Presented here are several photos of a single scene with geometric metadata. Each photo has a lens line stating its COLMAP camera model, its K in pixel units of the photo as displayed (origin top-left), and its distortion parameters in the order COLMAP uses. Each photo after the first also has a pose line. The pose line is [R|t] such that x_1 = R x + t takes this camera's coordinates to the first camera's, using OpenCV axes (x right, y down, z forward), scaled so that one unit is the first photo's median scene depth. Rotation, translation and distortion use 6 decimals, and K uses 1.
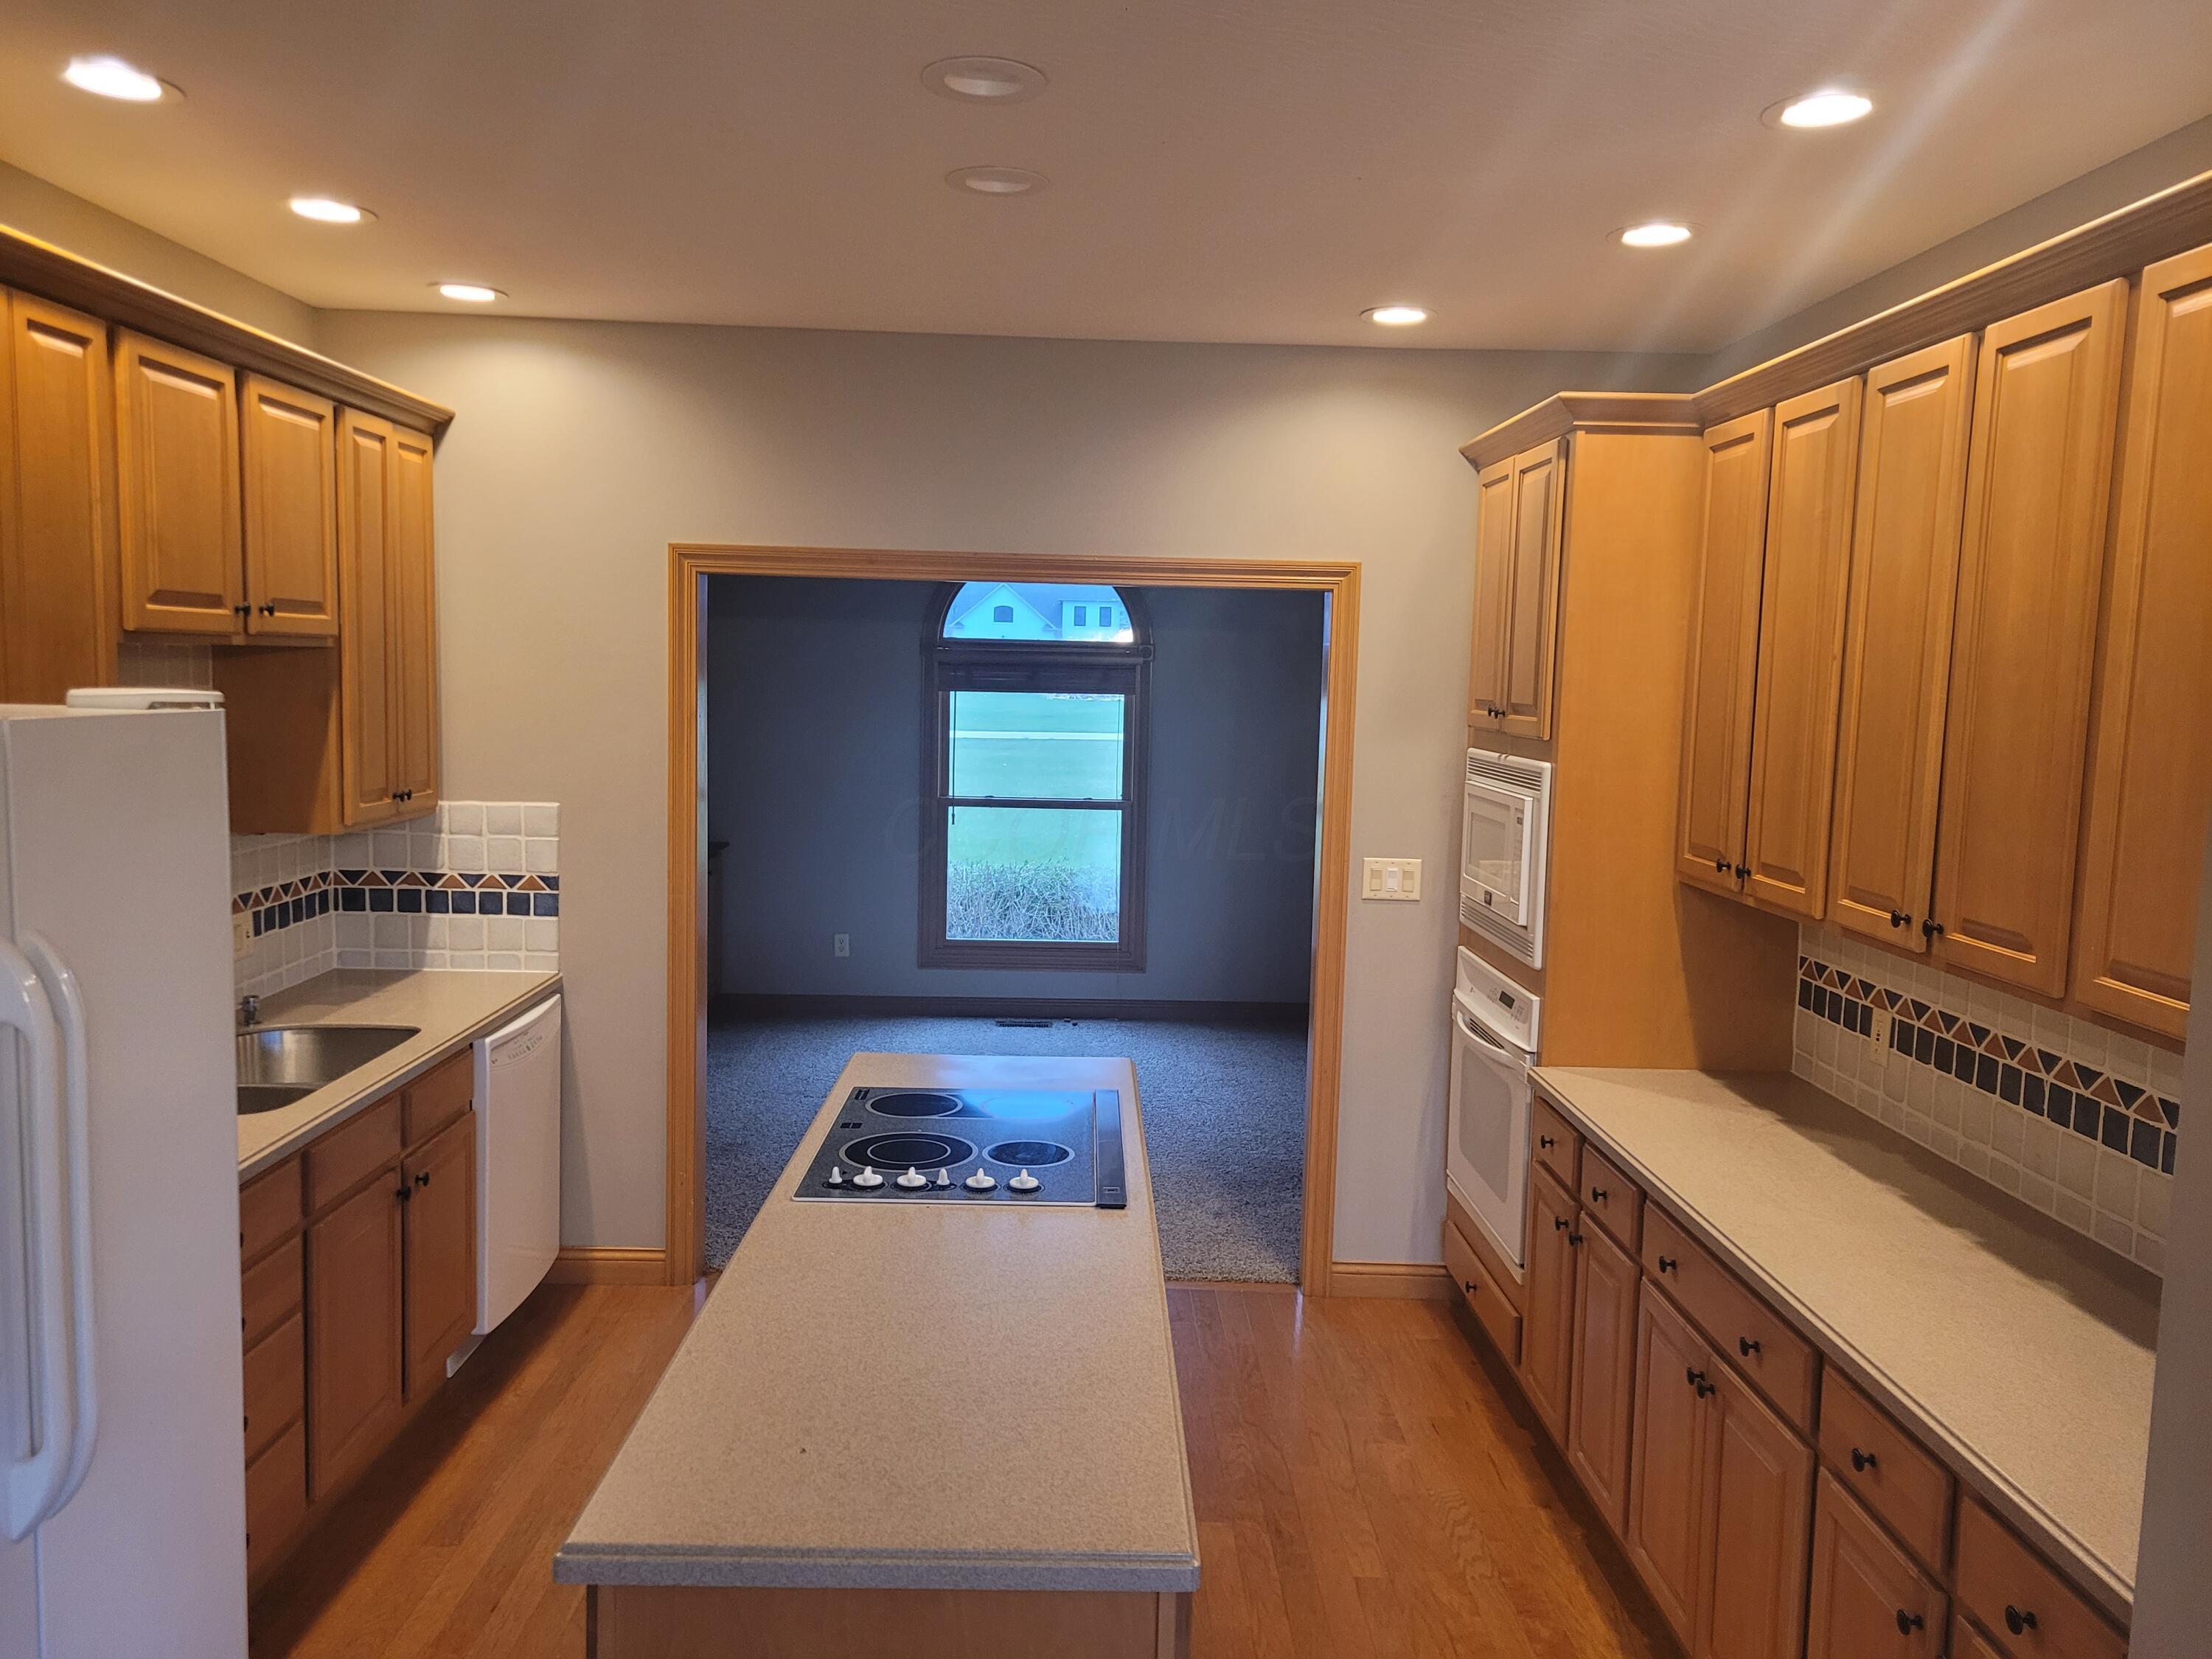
lens RADIAL K [[1650.7, 0, 1106.8], [0, 1650.7, 836.8], [0, 0, 1]] dist [0.036965, -0.008529]
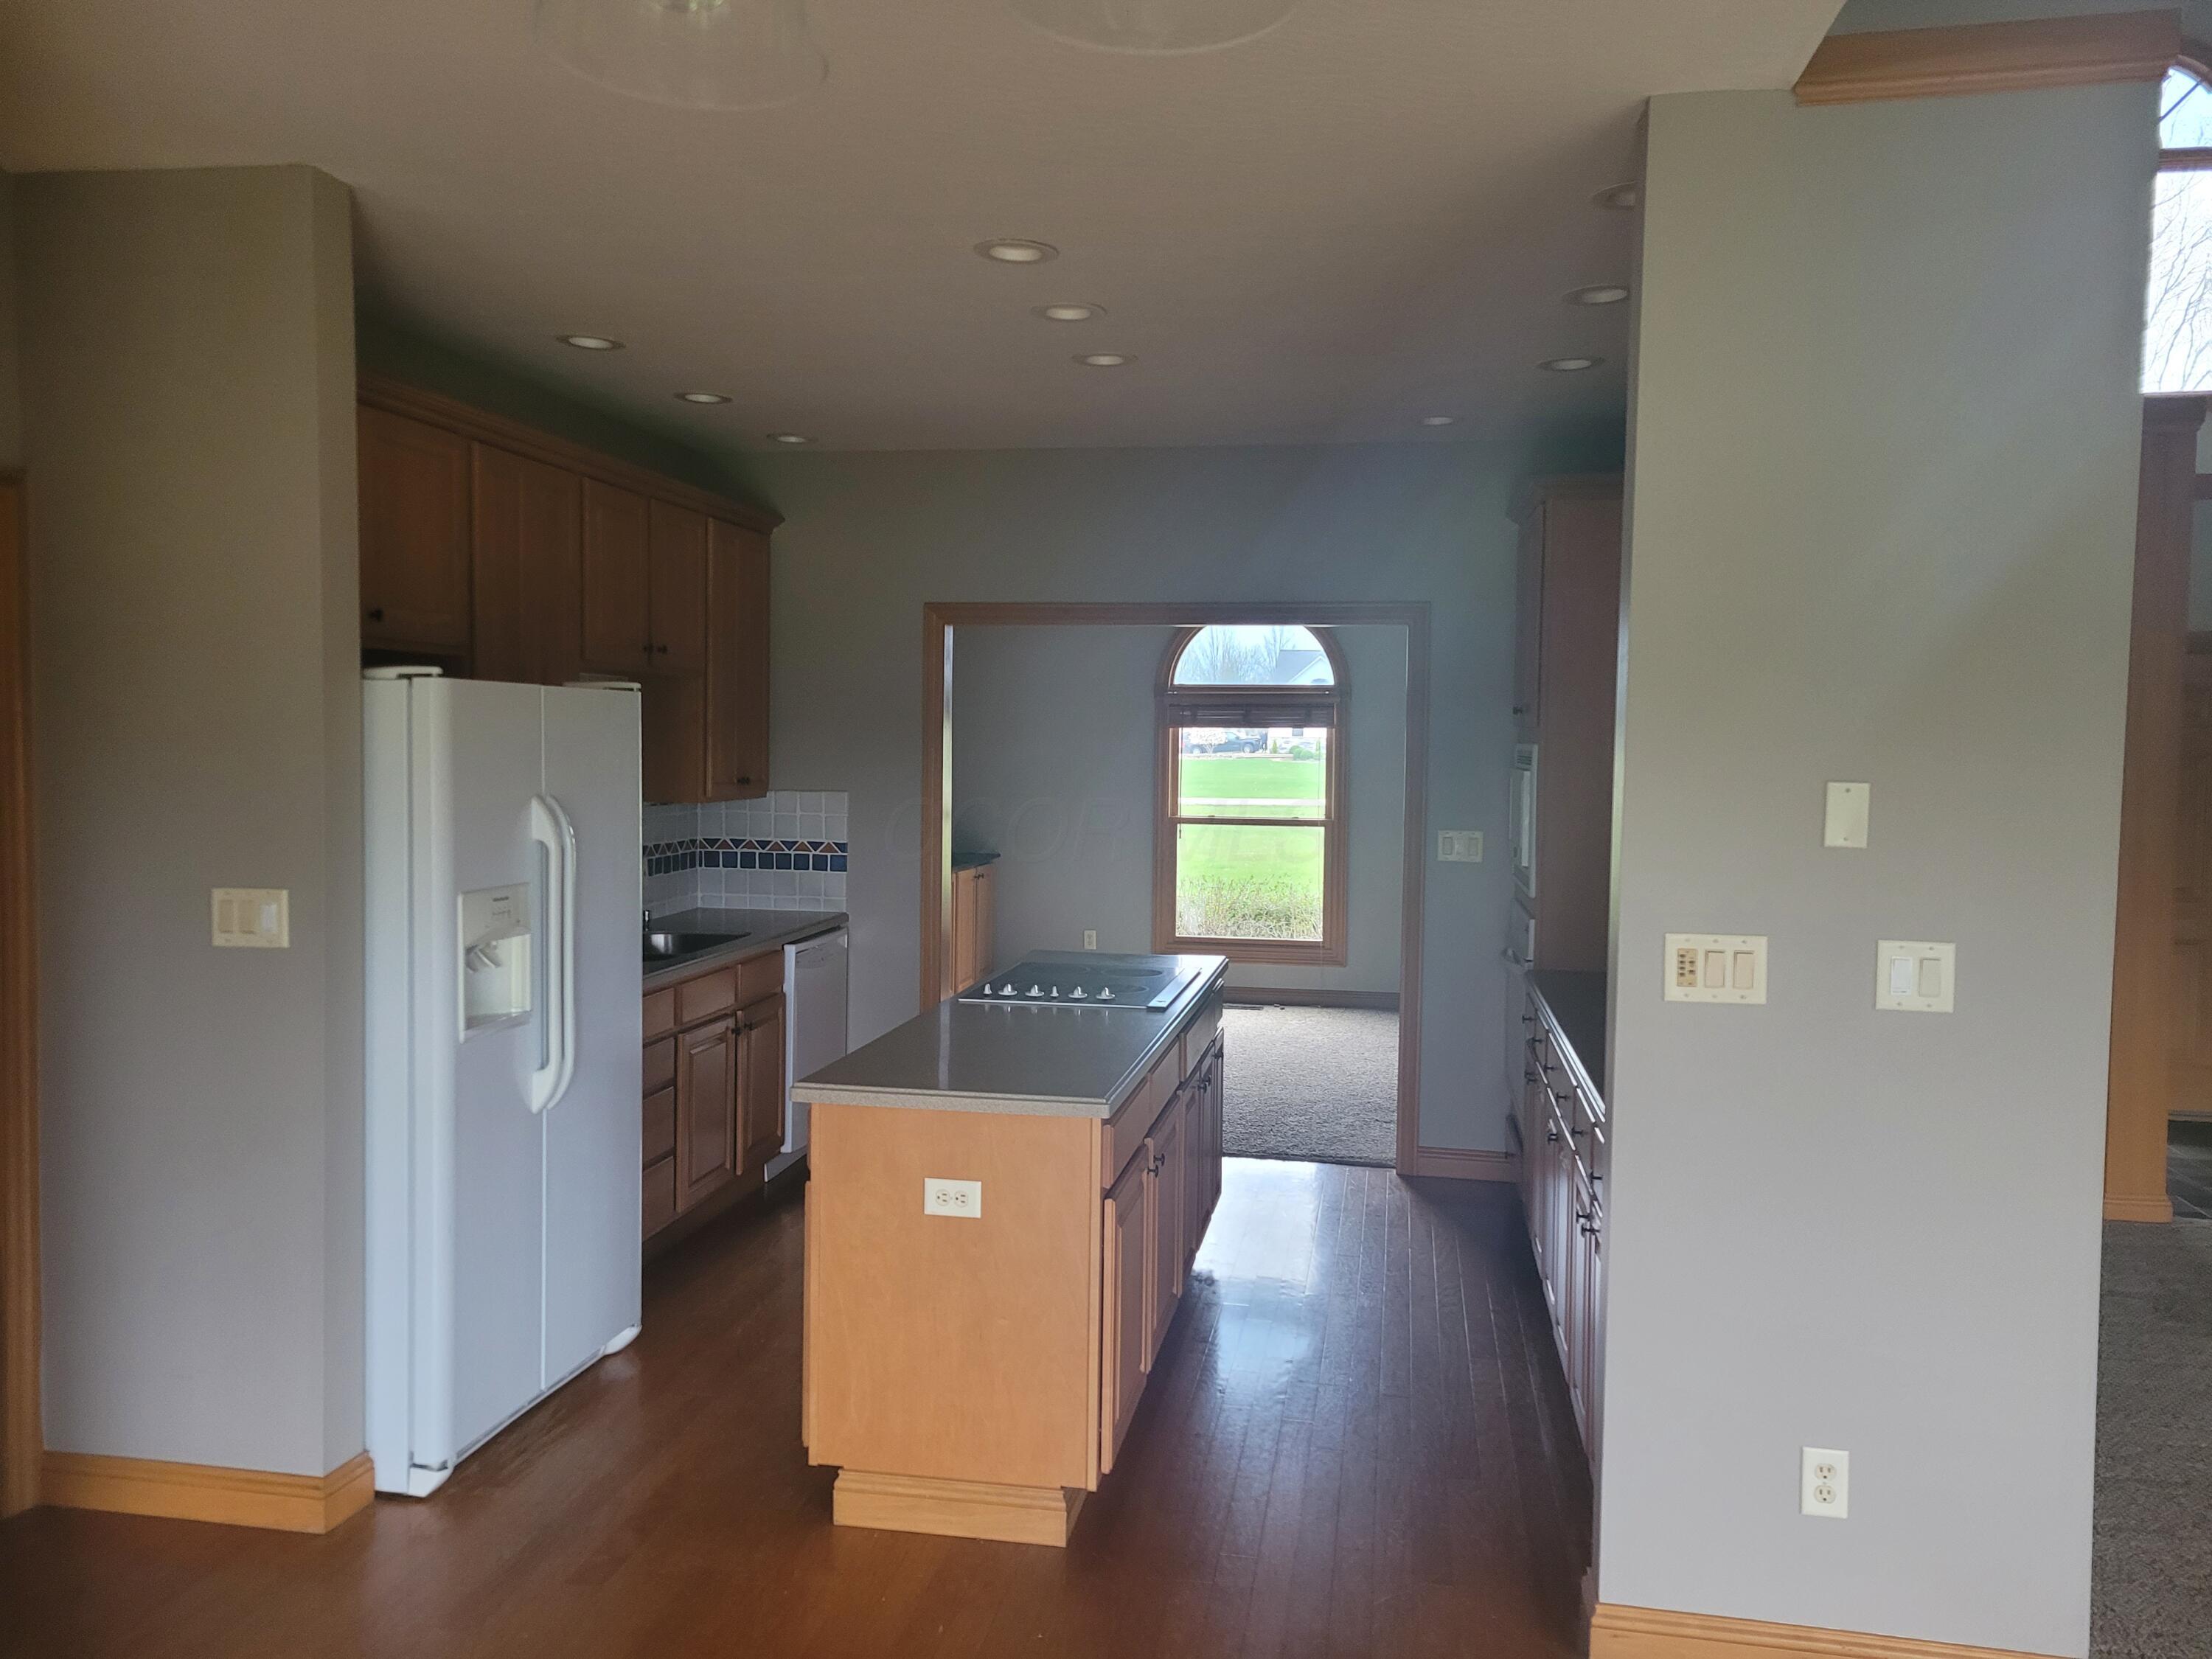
lens RADIAL K [[1650.7, 0, 1098.8], [0, 1650.7, 824.7], [0, 0, 1]] dist [0.036965, -0.008529]
pose [[0.979648, -0.003334, -0.200697, 0.089466], [-0.007092, 0.998663, -0.051206, 0.044204], [0.200600, 0.051587, 0.978314, -0.184150]]
